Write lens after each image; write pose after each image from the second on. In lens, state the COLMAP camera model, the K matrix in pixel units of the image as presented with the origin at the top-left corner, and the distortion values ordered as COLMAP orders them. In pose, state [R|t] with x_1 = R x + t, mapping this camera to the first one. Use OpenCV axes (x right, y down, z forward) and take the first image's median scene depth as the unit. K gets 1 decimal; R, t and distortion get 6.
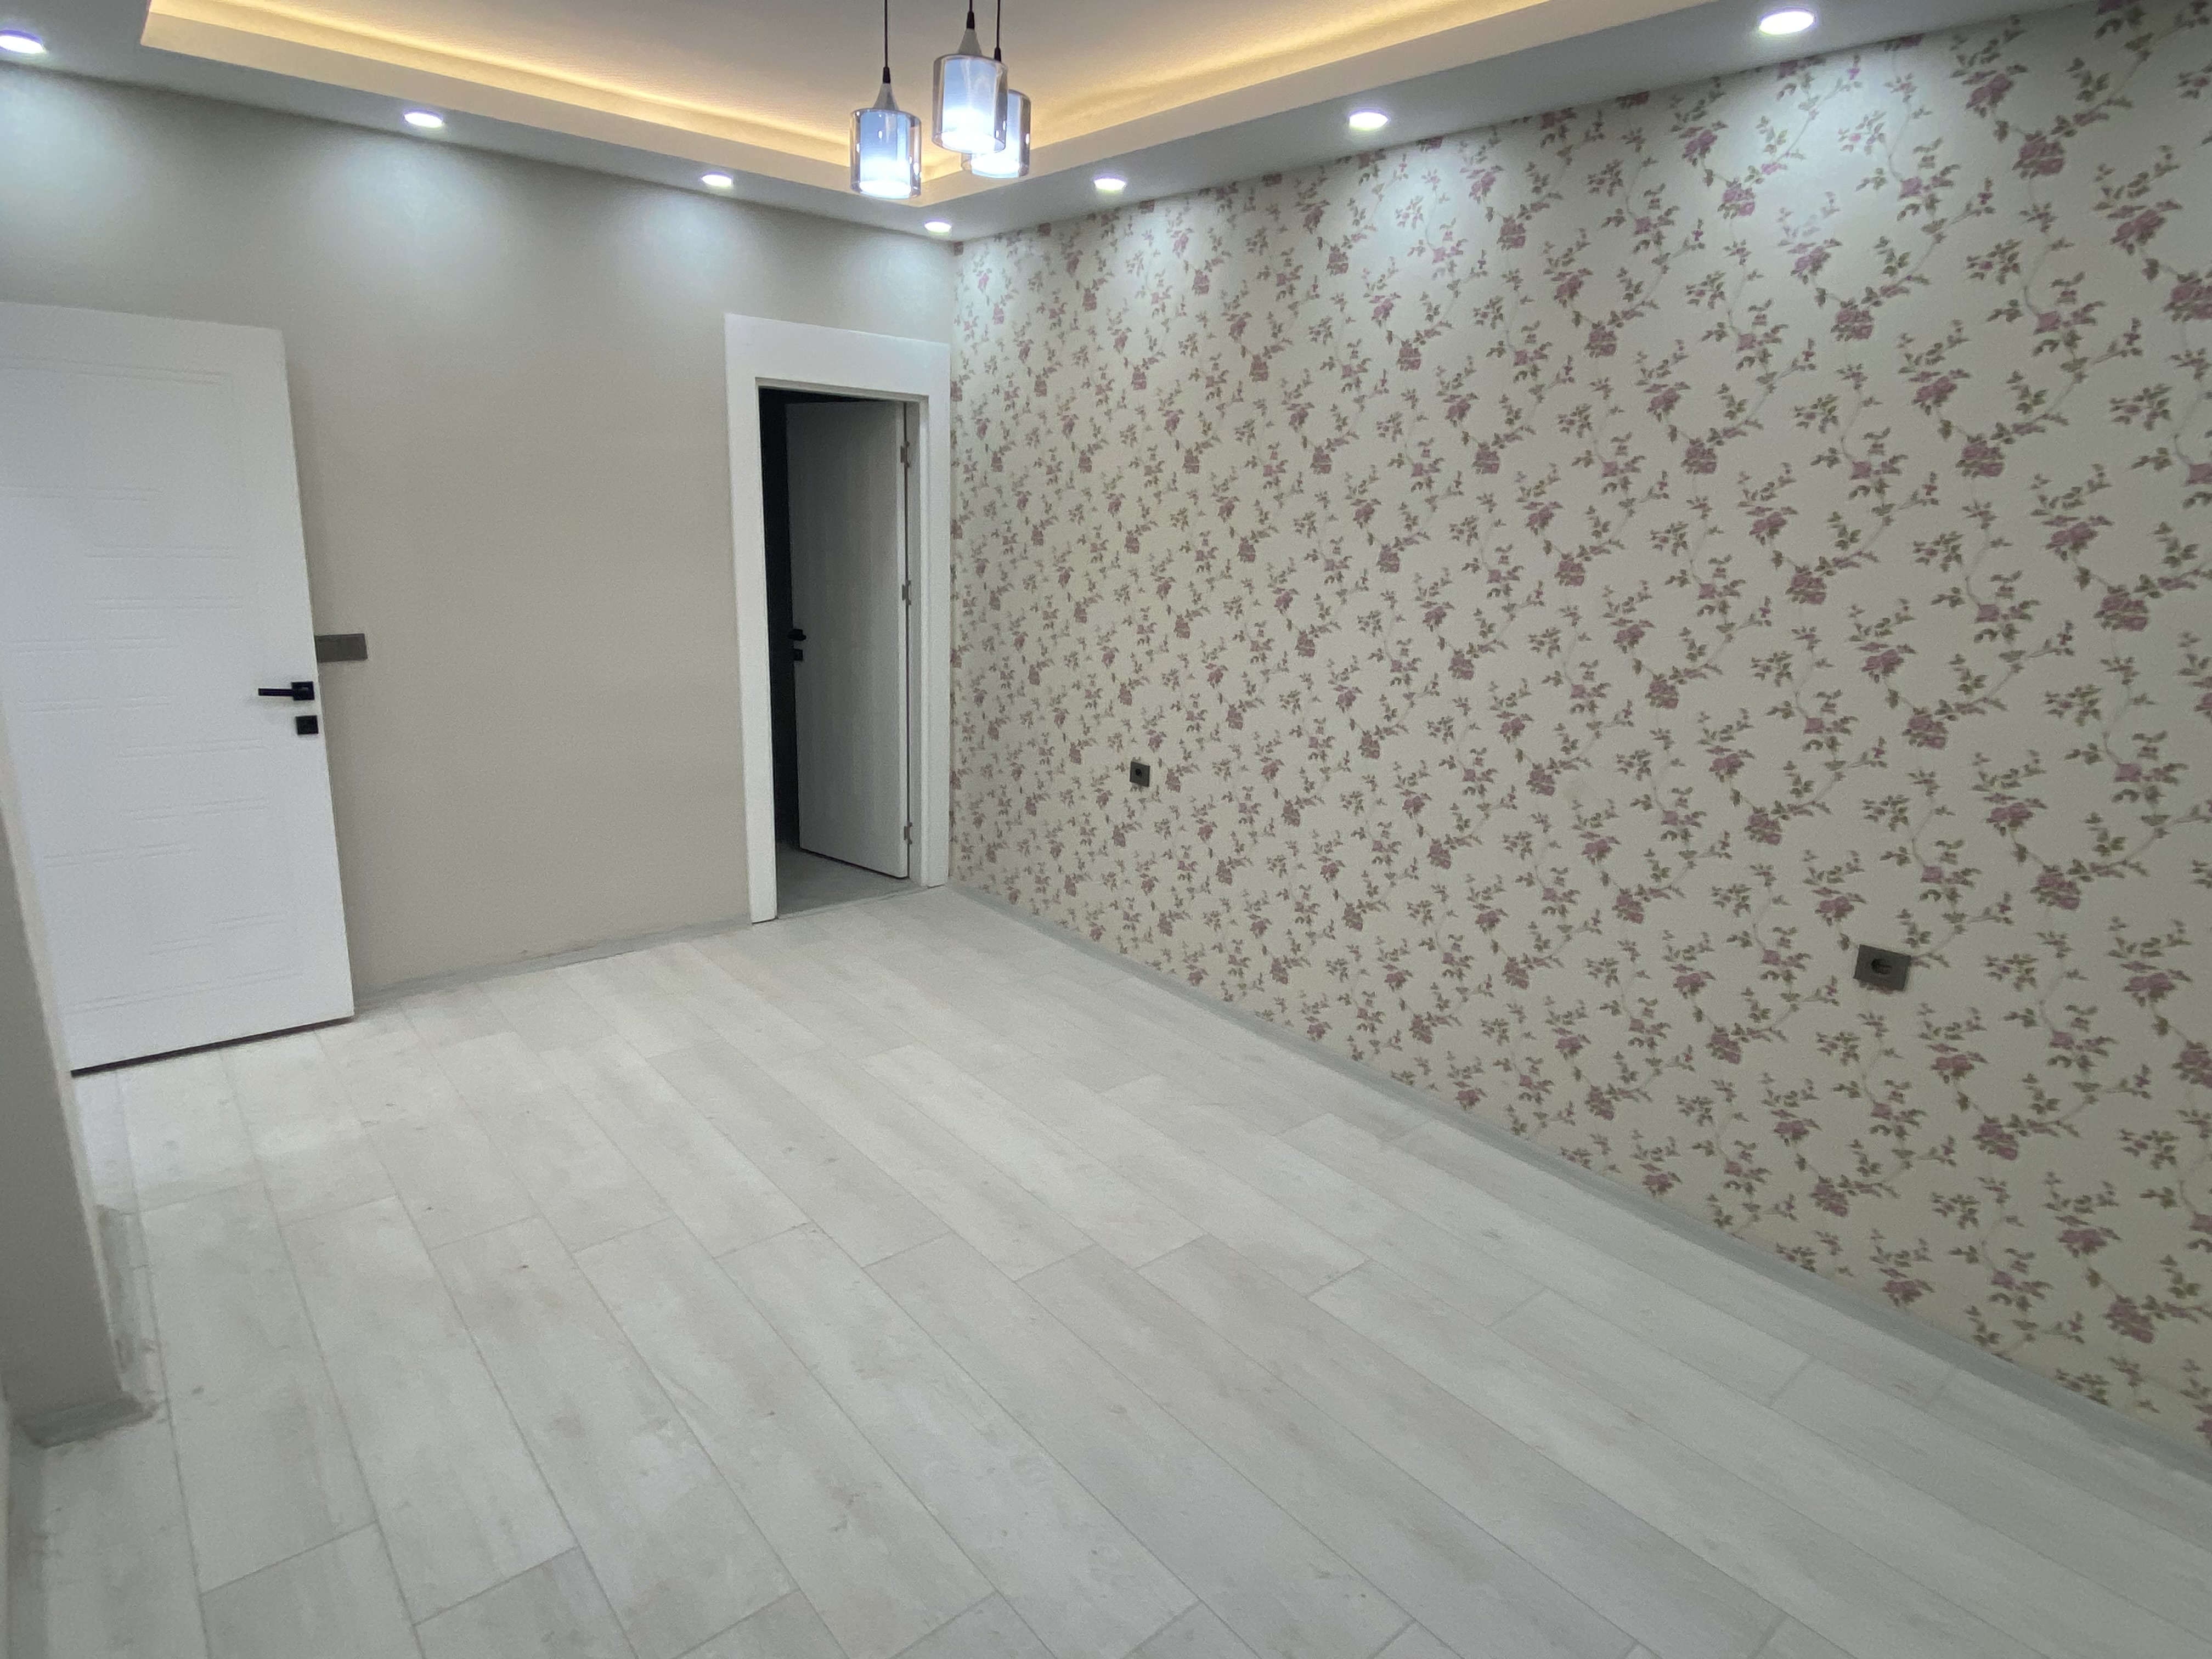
lens RADIAL K [[1200.2, 0, 1106.4], [0, 1200.2, 821.4], [0, 0, 1]] dist [0.075914, -0.086606]
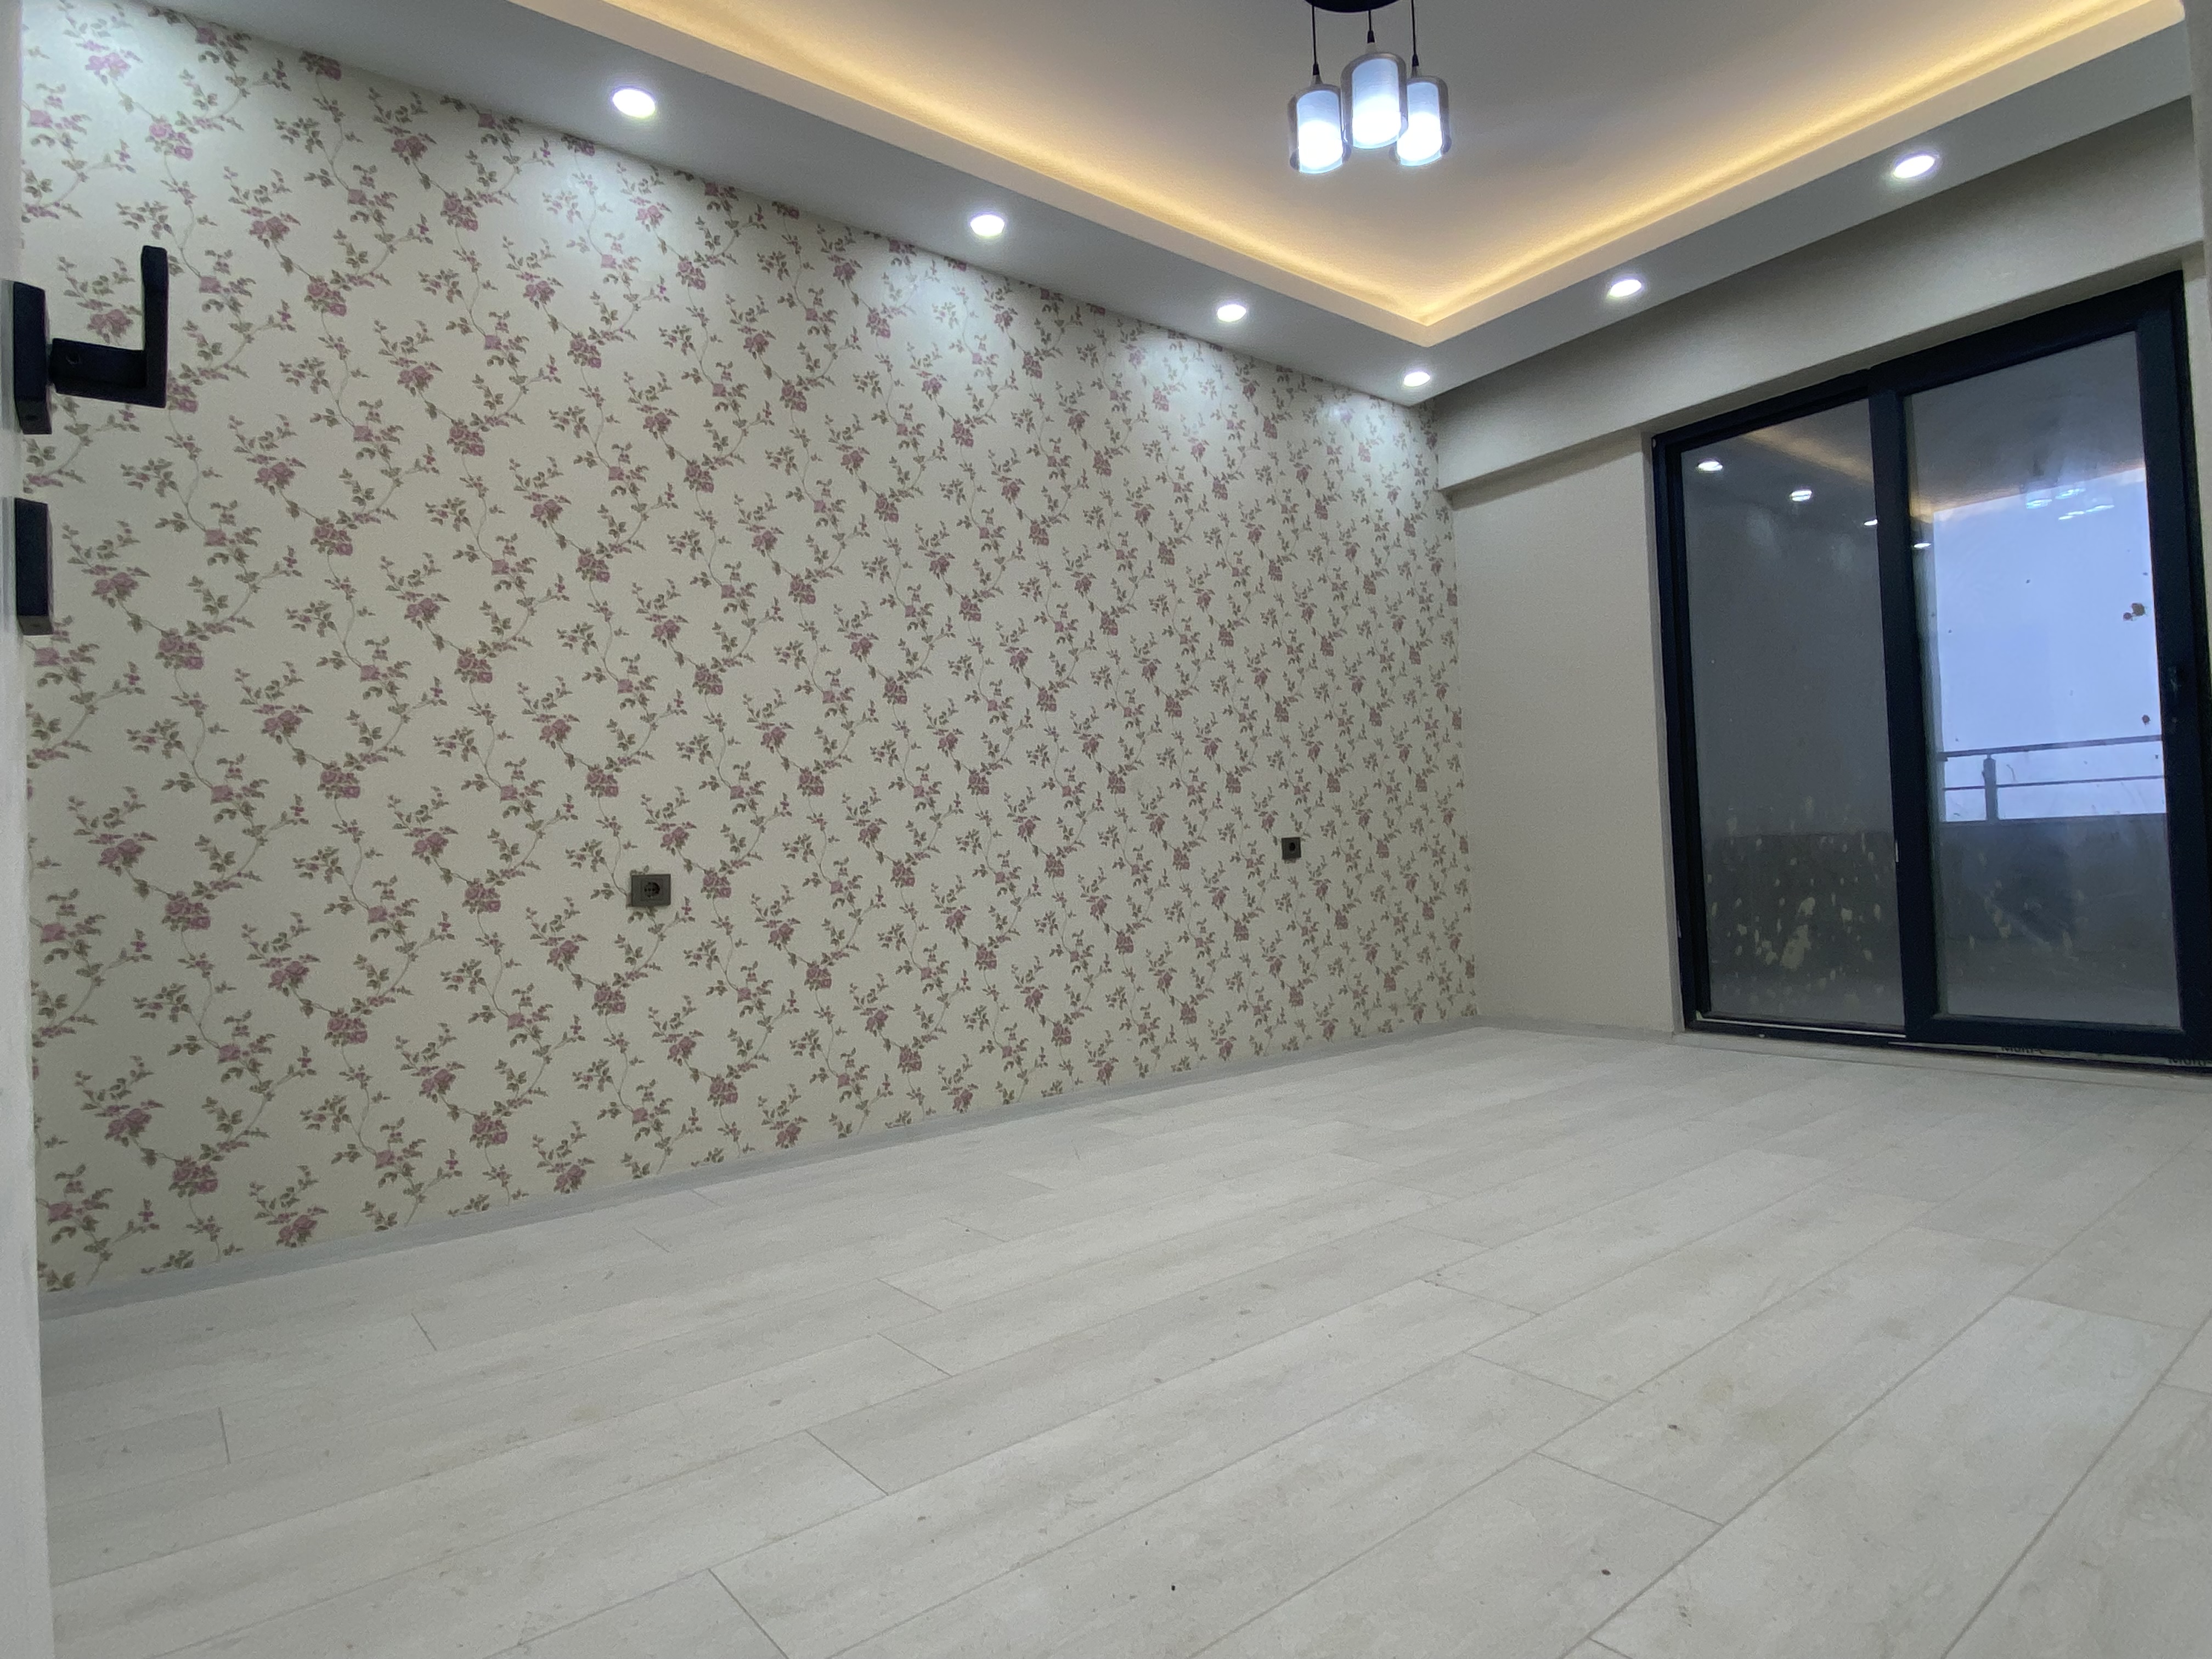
lens RADIAL K [[1200.2, 0, 1106.4], [0, 1200.2, 821.4], [0, 0, 1]] dist [0.075914, -0.086606]
pose [[0.030706, -0.016423, 0.999394, -0.813076], [0.295268, 0.955392, 0.006628, -0.005515], [-0.954921, 0.294885, 0.034186, 0.870365]]
